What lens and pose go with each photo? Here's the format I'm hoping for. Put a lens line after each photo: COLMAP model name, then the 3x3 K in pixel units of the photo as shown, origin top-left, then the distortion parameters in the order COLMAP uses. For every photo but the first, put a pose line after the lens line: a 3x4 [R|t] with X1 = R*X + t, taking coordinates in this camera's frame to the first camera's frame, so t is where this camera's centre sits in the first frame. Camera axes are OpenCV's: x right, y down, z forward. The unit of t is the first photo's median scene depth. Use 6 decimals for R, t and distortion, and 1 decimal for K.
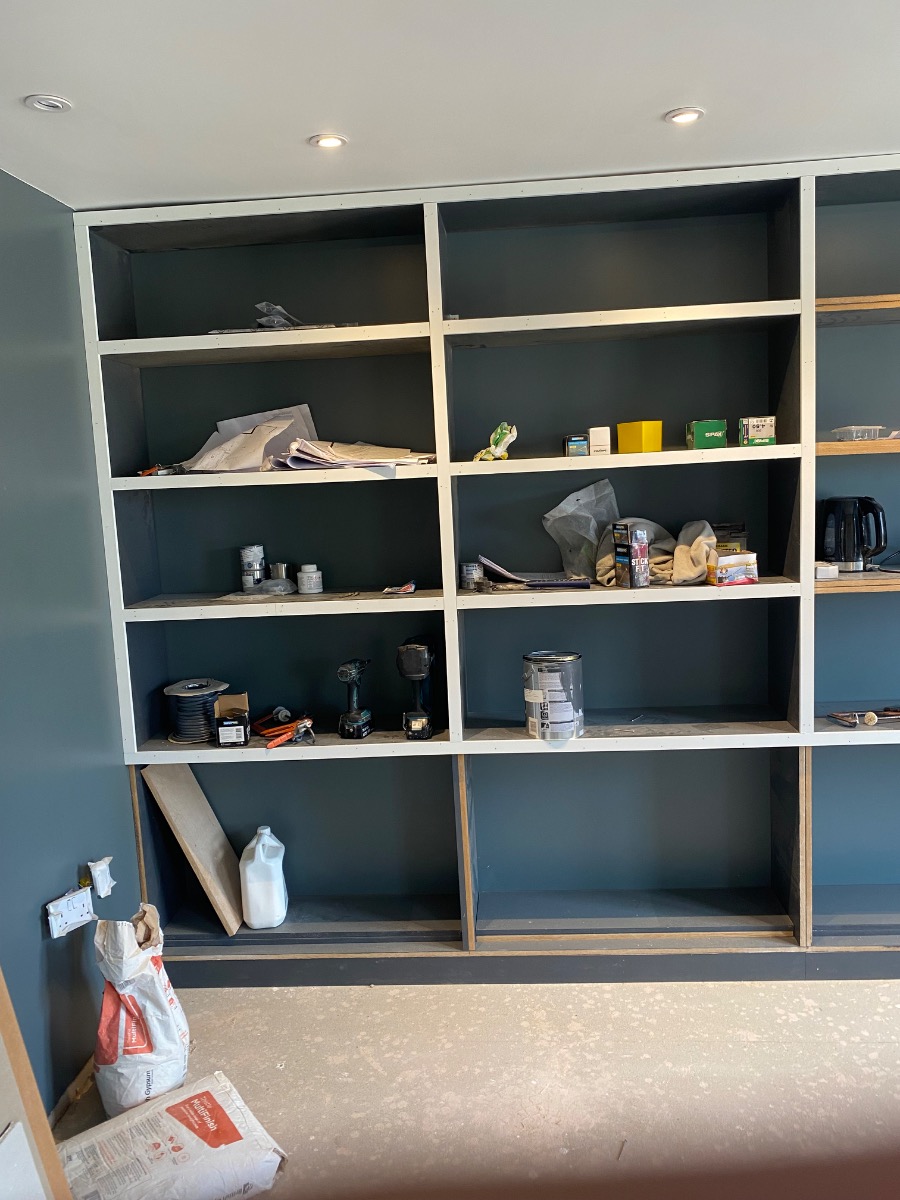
lens RADIAL K [[907.8, 0, 455.5], [0, 907.8, 598.7], [0, 0, 1]] dist [0.039686, -0.048146]
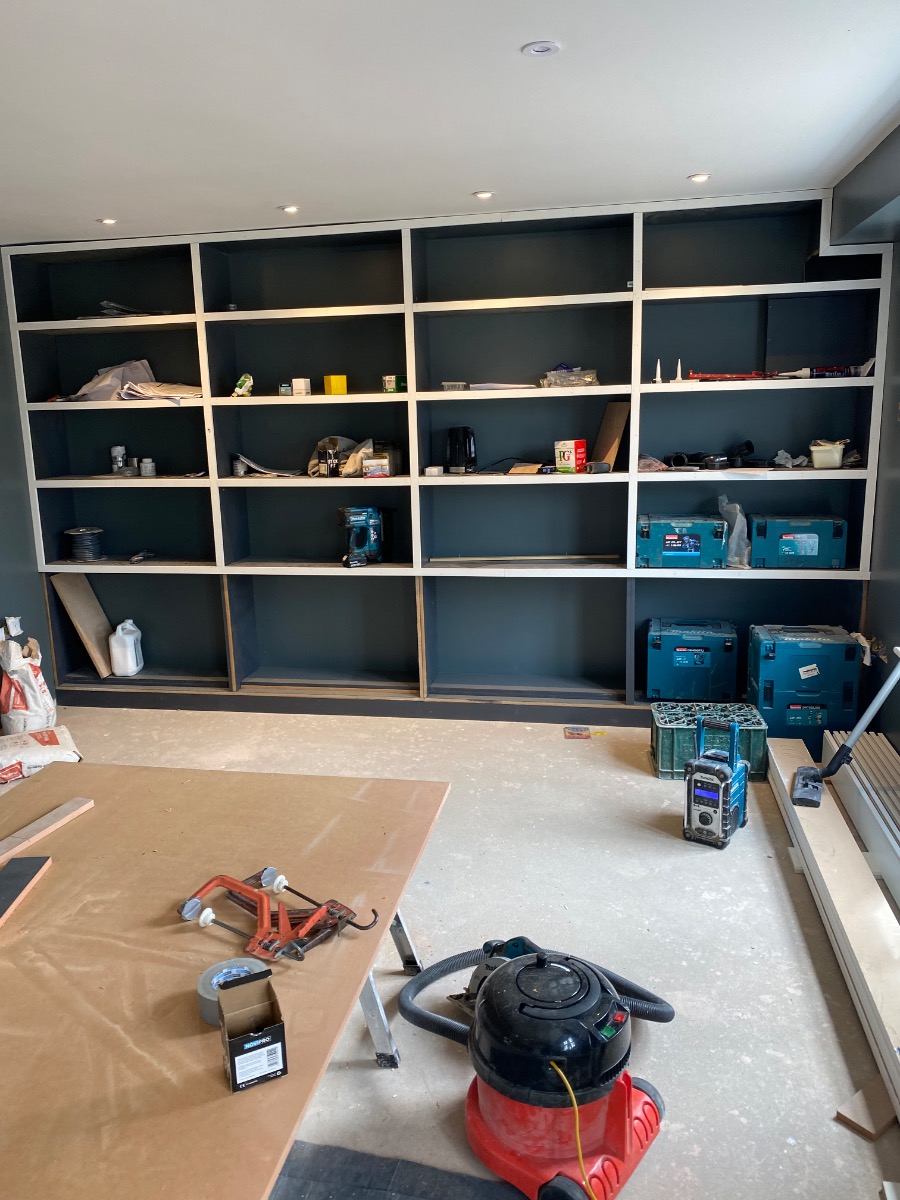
lens RADIAL K [[907.8, 0, 445.5], [0, 907.8, 600.5], [0, 0, 1]] dist [0.039686, -0.048146]
pose [[0.991746, 0.048207, -0.118815, 0.625970], [-0.038510, 0.995838, 0.082601, 0.066365], [0.122302, -0.077343, 0.989475, -0.633830]]
